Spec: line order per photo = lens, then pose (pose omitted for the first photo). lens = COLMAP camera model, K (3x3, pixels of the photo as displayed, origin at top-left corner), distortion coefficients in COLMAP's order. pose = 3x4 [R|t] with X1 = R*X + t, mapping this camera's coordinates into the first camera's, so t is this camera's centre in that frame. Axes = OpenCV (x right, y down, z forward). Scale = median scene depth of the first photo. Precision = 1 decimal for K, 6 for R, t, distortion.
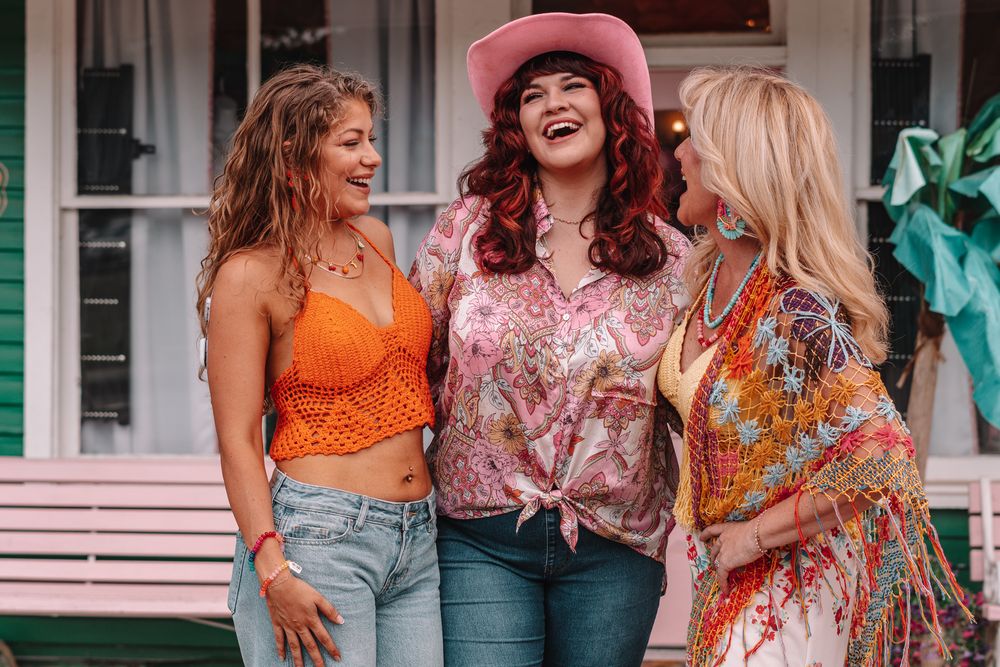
lens RADIAL K [[2182.2, 0, 501.6], [0, 2182.2, 333.7], [0, 0, 1]] dist [0.001789, 0.000000]
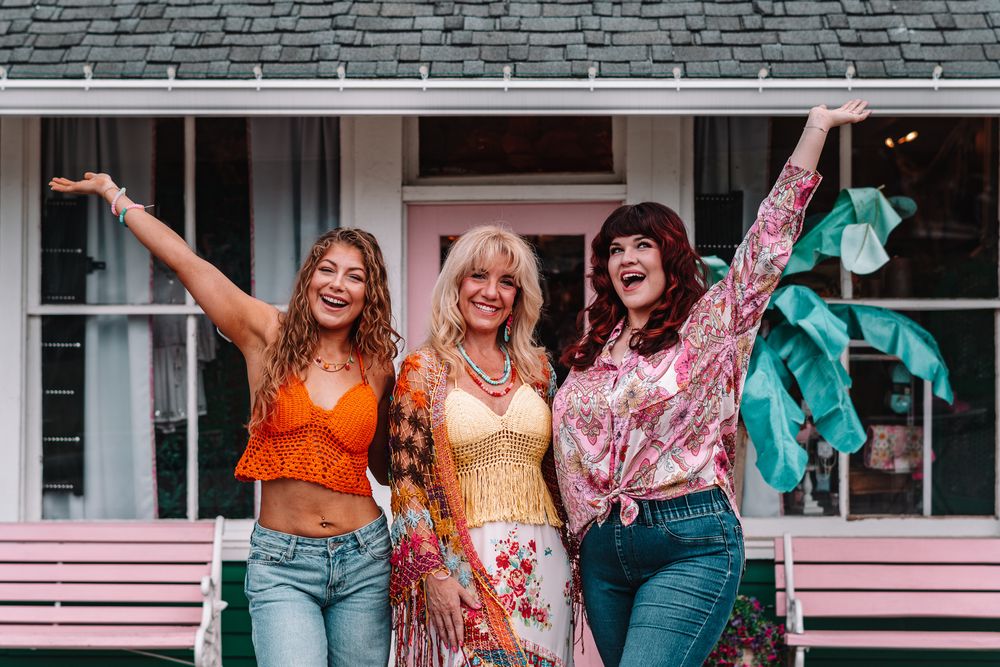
lens RADIAL K [[2182.2, 0, 498.3], [0, 2182.2, 334.2], [0, 0, 1]] dist [0.001789, 0.000000]
pose [[0.998155, -0.000145, 0.060721, -0.016120], [0.002722, 0.999099, -0.042365, 0.004850], [-0.060661, 0.042452, 0.997255, -0.215240]]
